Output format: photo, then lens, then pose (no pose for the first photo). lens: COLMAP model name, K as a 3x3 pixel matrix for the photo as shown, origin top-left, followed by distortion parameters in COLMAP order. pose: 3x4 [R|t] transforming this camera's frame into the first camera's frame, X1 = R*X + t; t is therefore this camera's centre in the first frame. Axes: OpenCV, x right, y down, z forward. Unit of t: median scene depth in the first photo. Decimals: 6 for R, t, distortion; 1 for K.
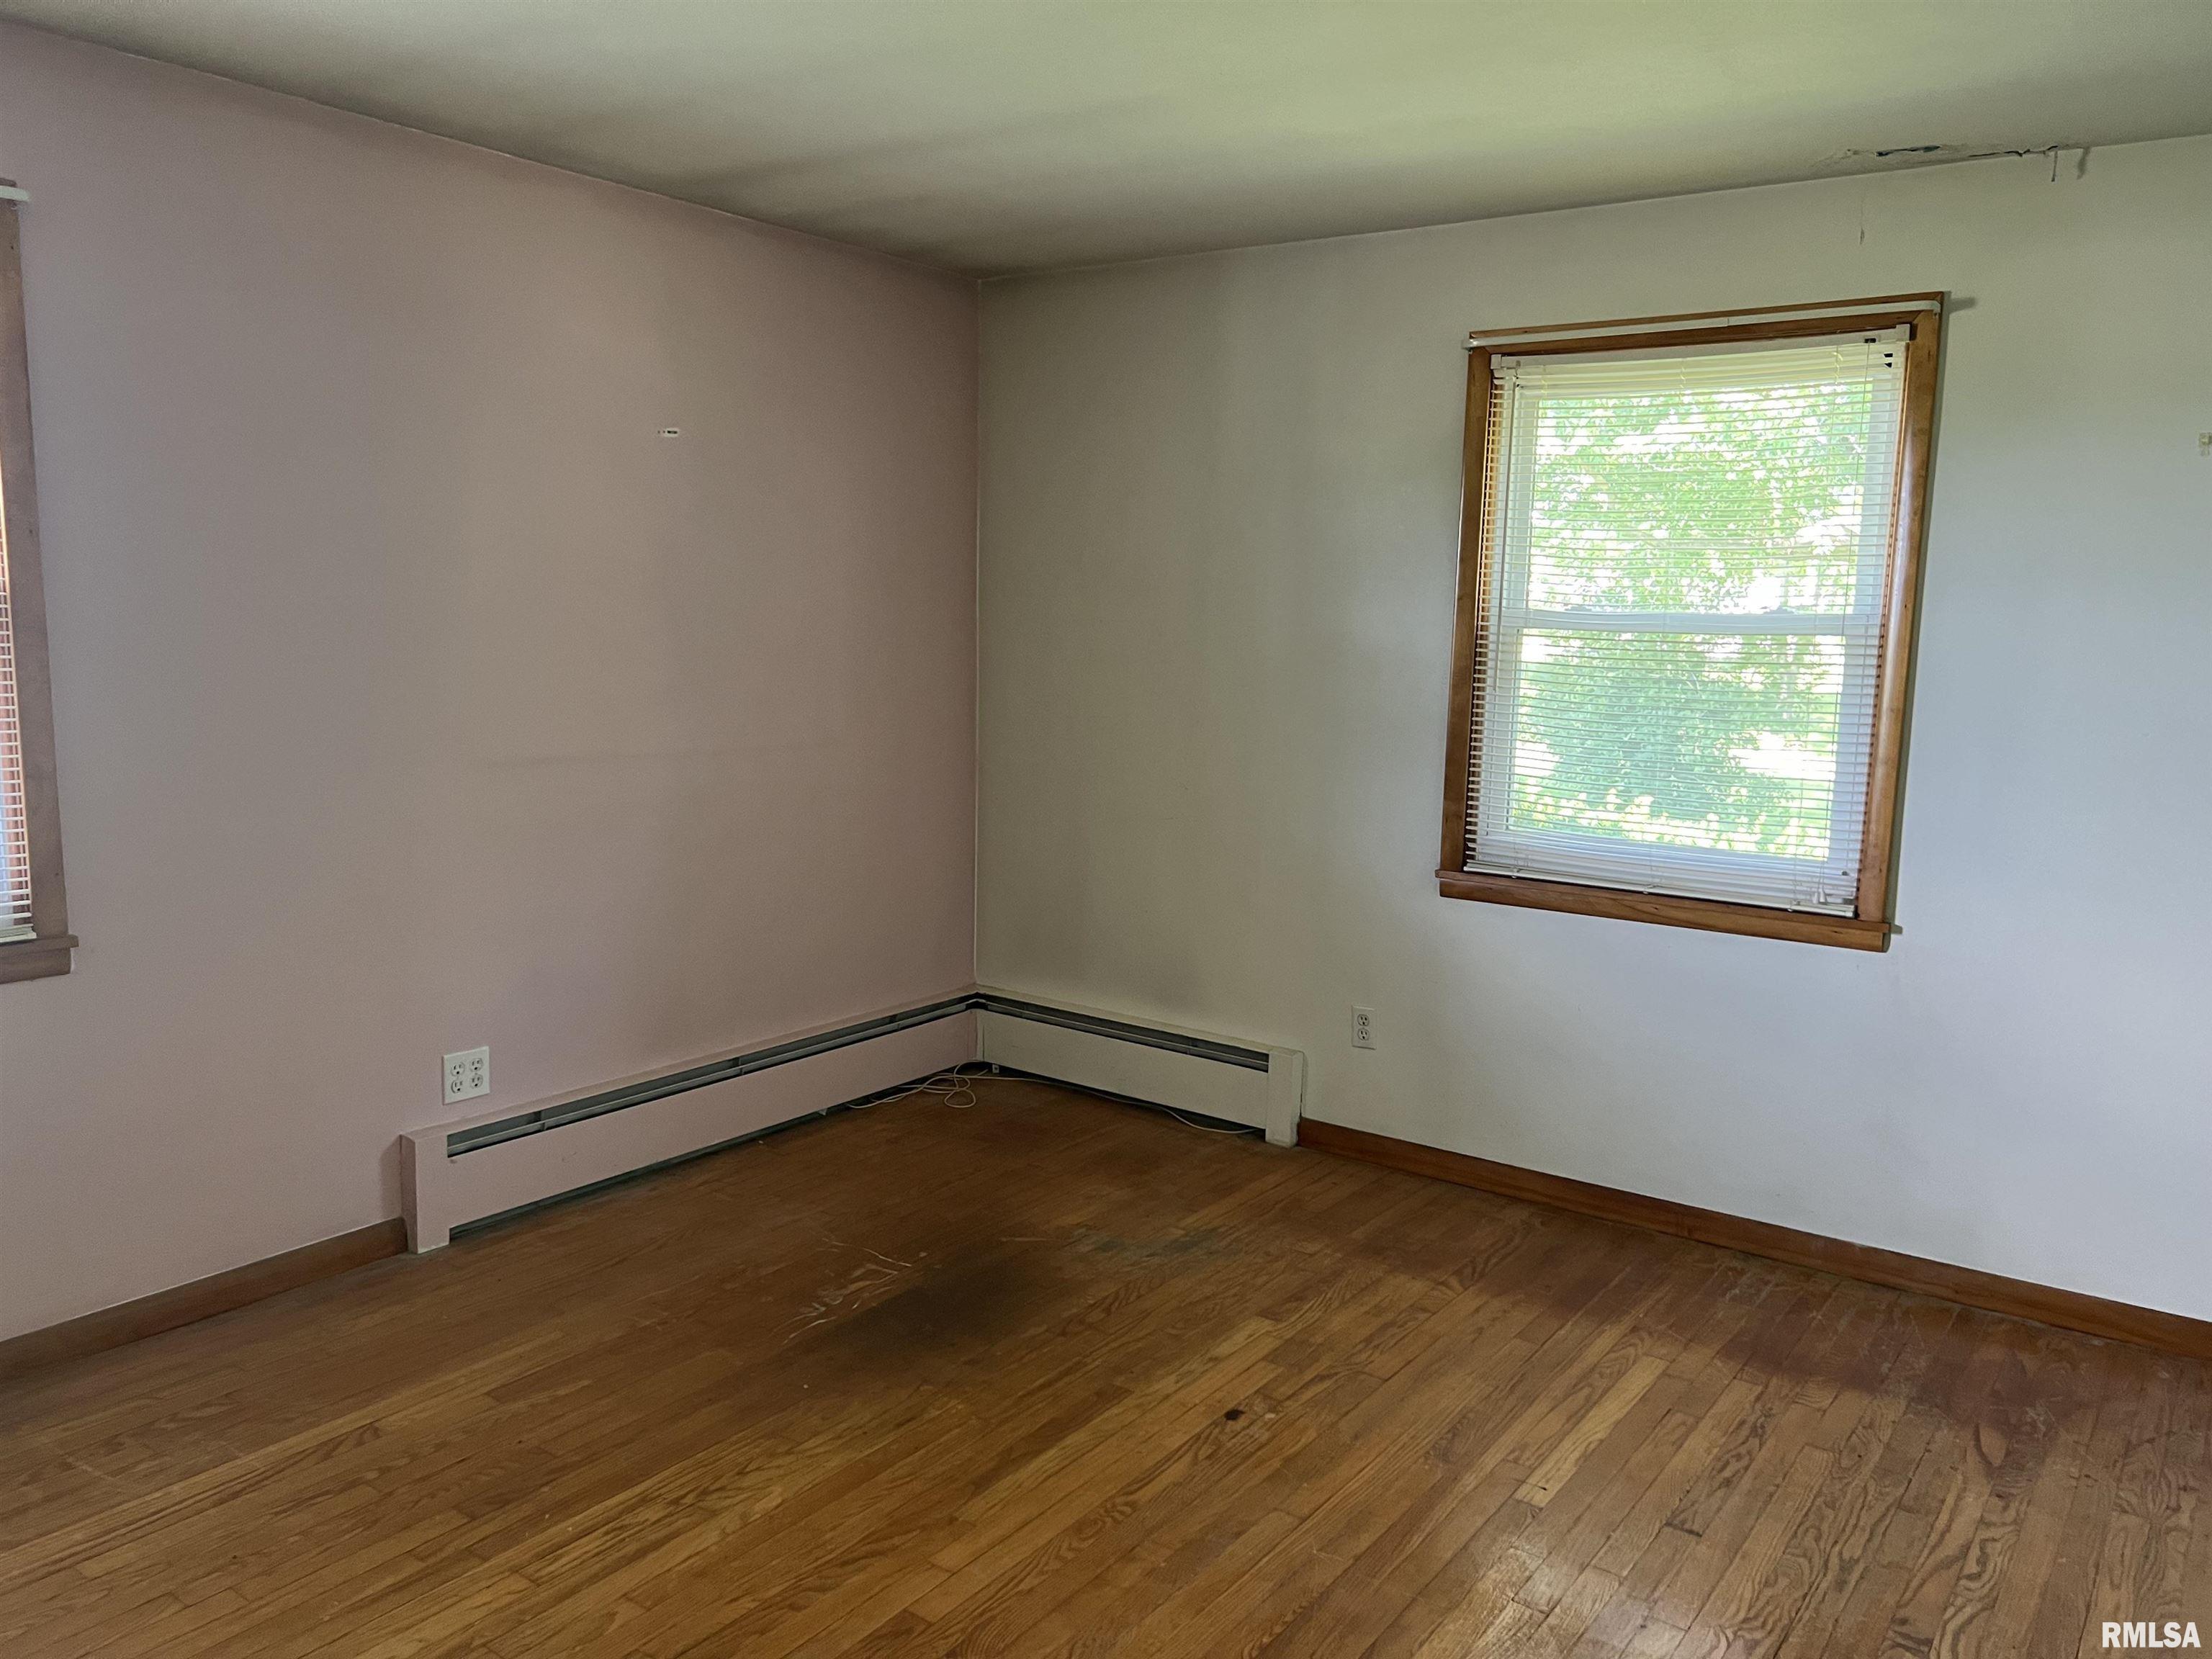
lens RADIAL K [[1659.8, 0, 1106.0], [0, 1659.8, 829.5], [0, 0, 1]] dist [0.062779, -0.088336]
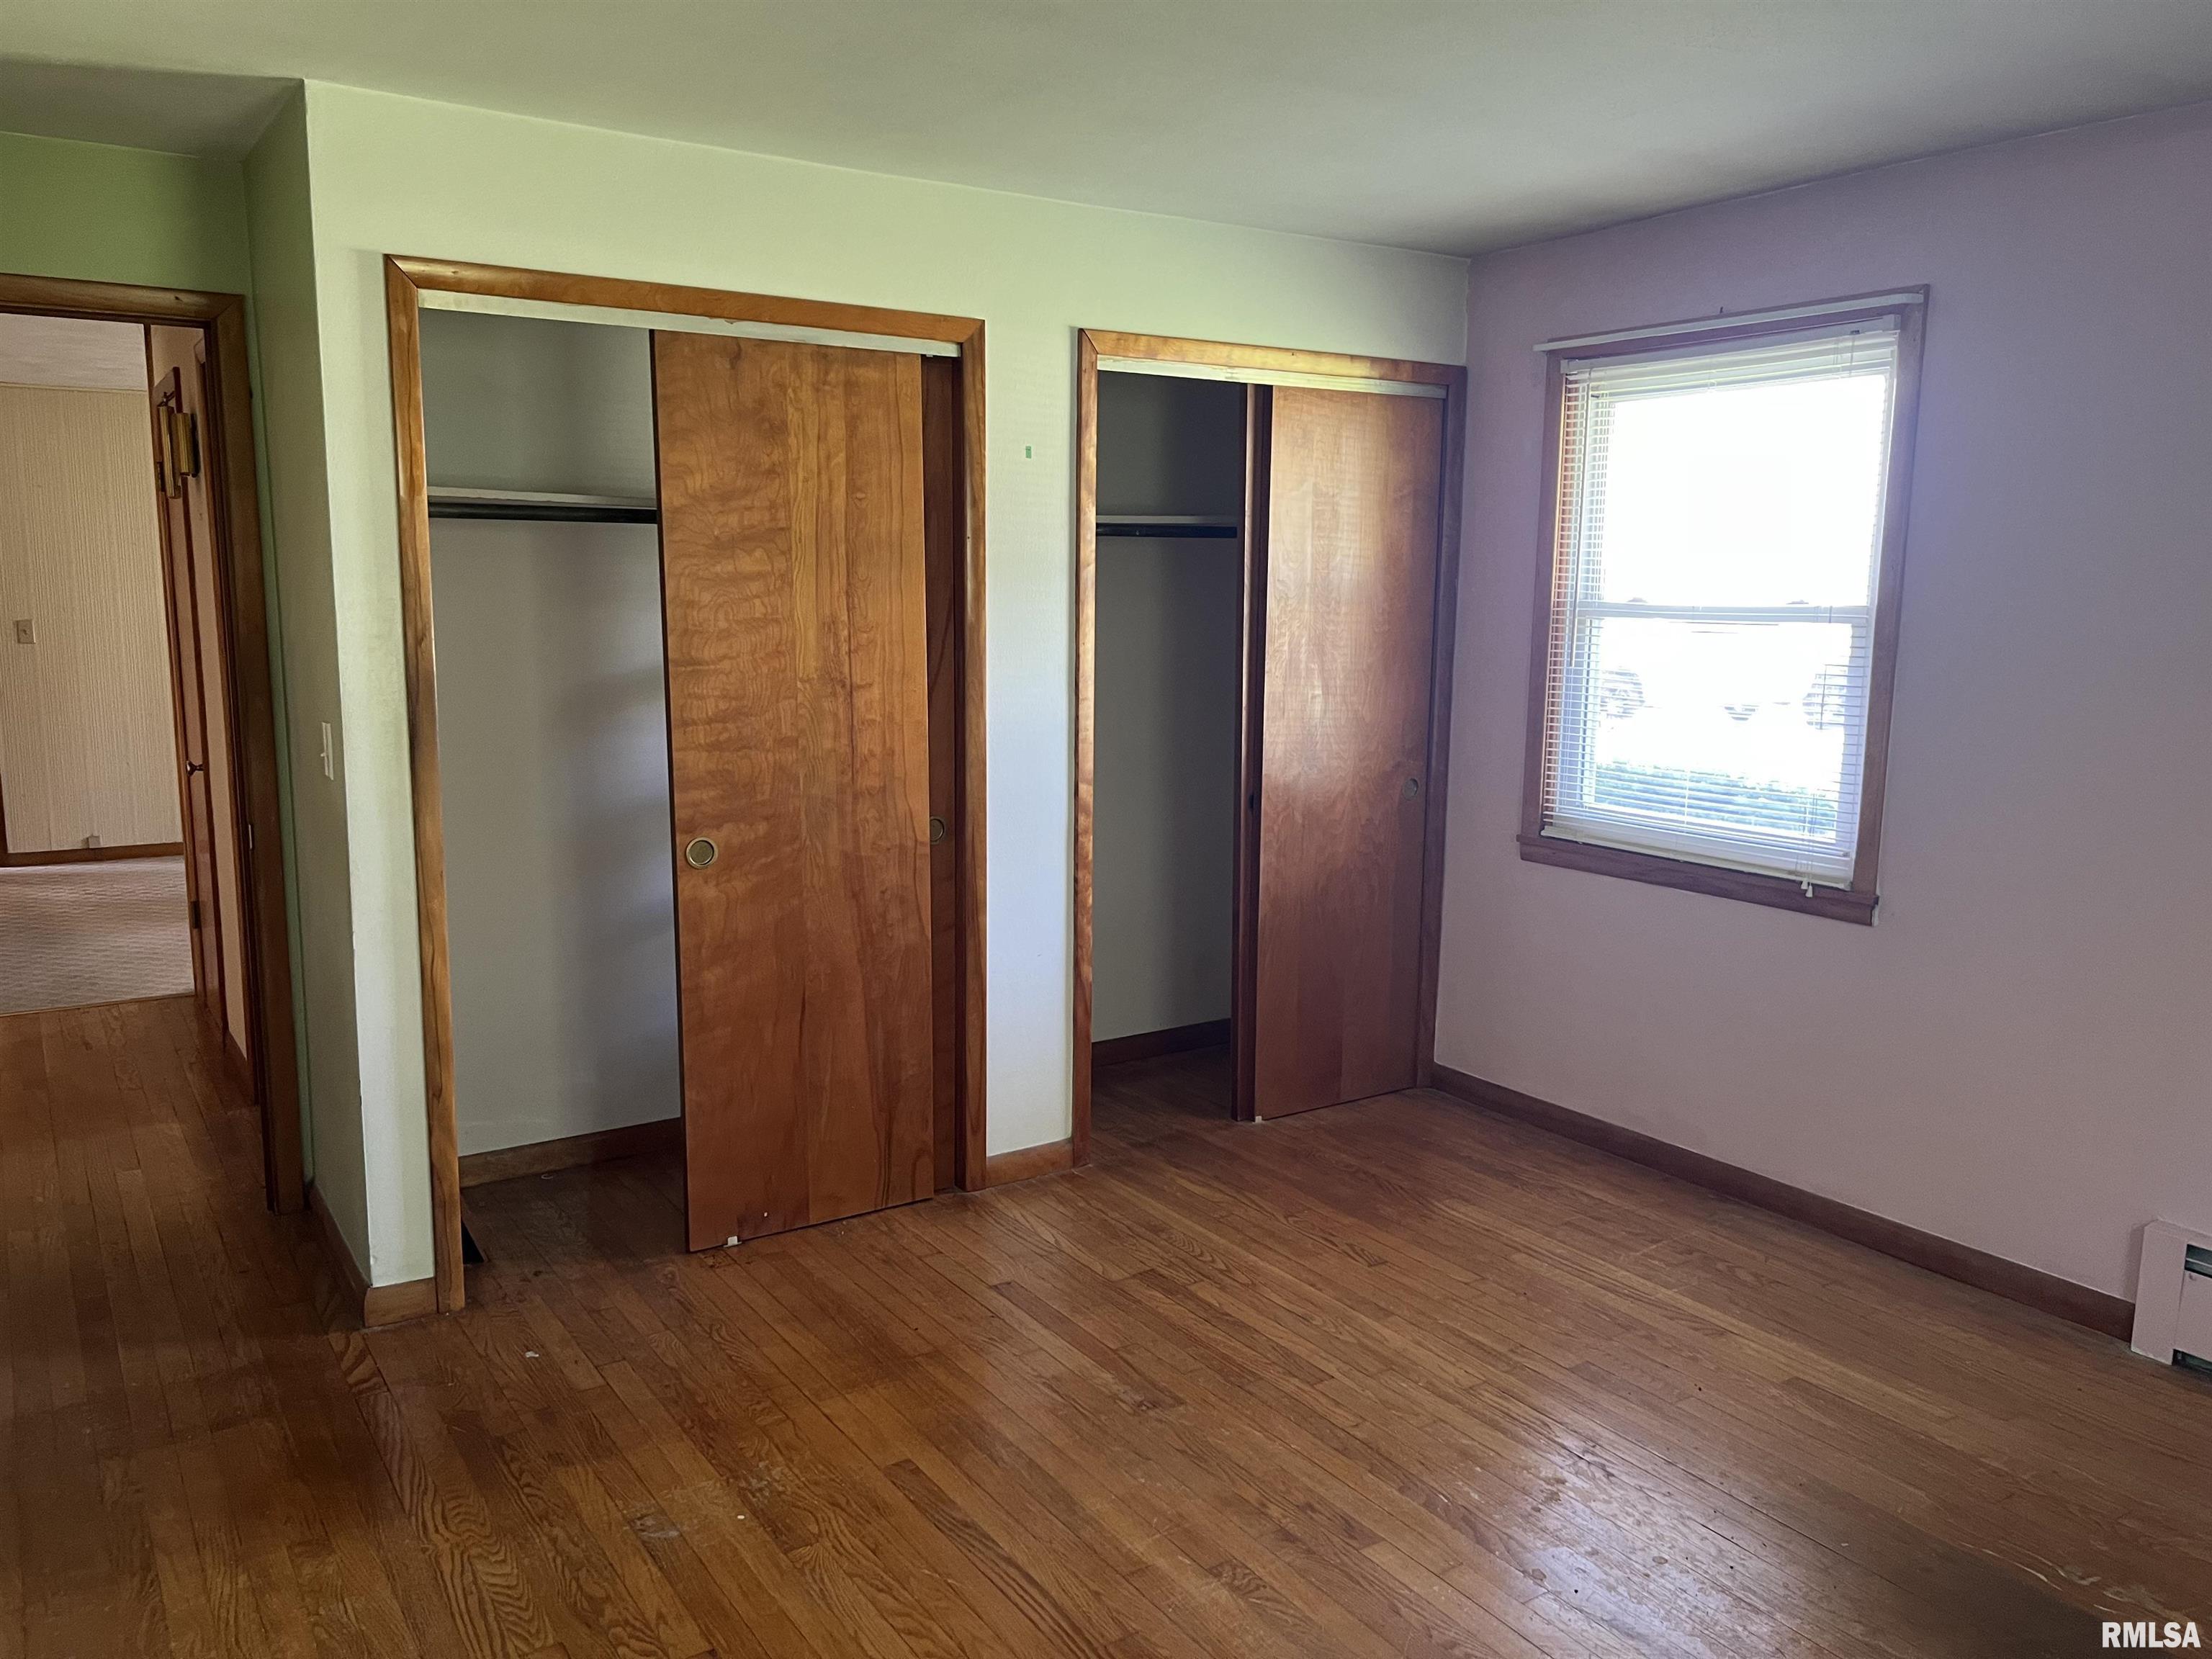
lens RADIAL K [[1659.8, 0, 1106.0], [0, 1659.8, 829.5], [0, 0, 1]] dist [0.062779, -0.088336]
pose [[-0.360576, 0.106563, -0.926622, 0.833480], [-0.152777, 0.973287, 0.171380, -0.126028], [0.920133, 0.203362, -0.334664, 1.030694]]
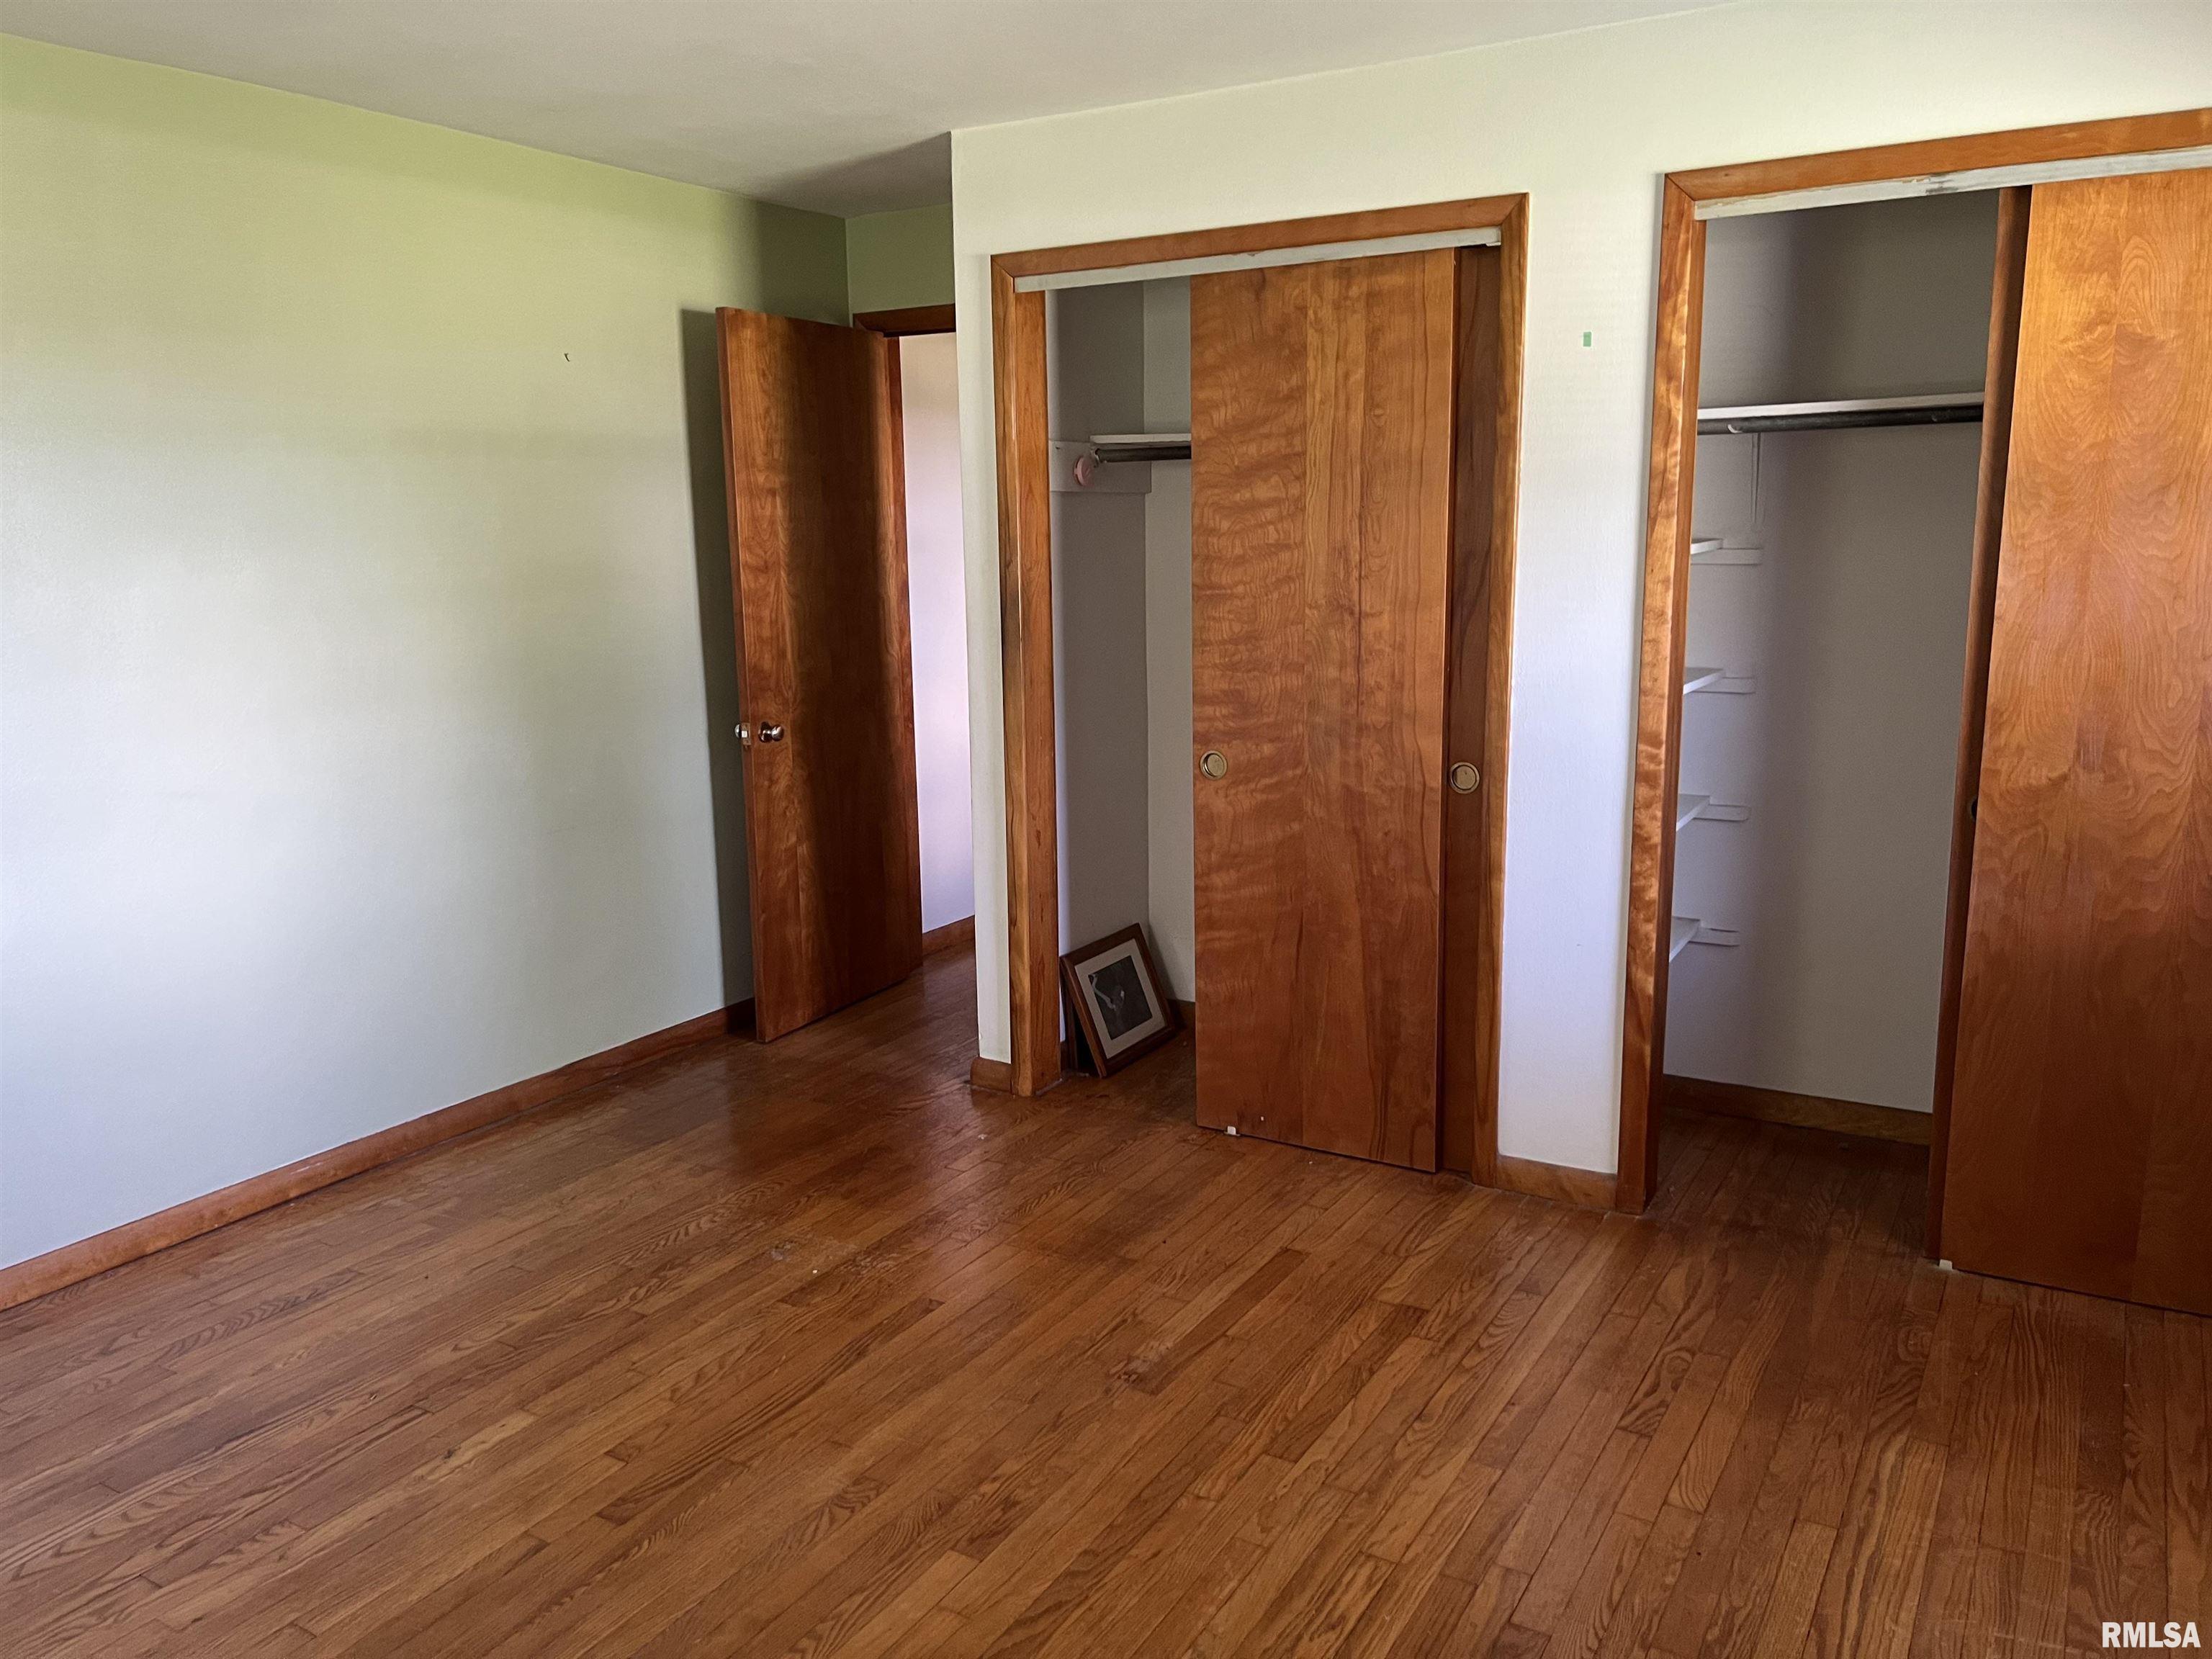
lens RADIAL K [[1677.0, 0, 1069.4], [0, 1677.0, 827.0], [0, 0, 1]] dist [0.091278, -0.133529]
pose [[-0.997708, 0.005422, -0.067442, -0.100264], [-0.016606, 0.946674, 0.321765, -0.246592], [0.065591, 0.322148, -0.944414, 1.689945]]
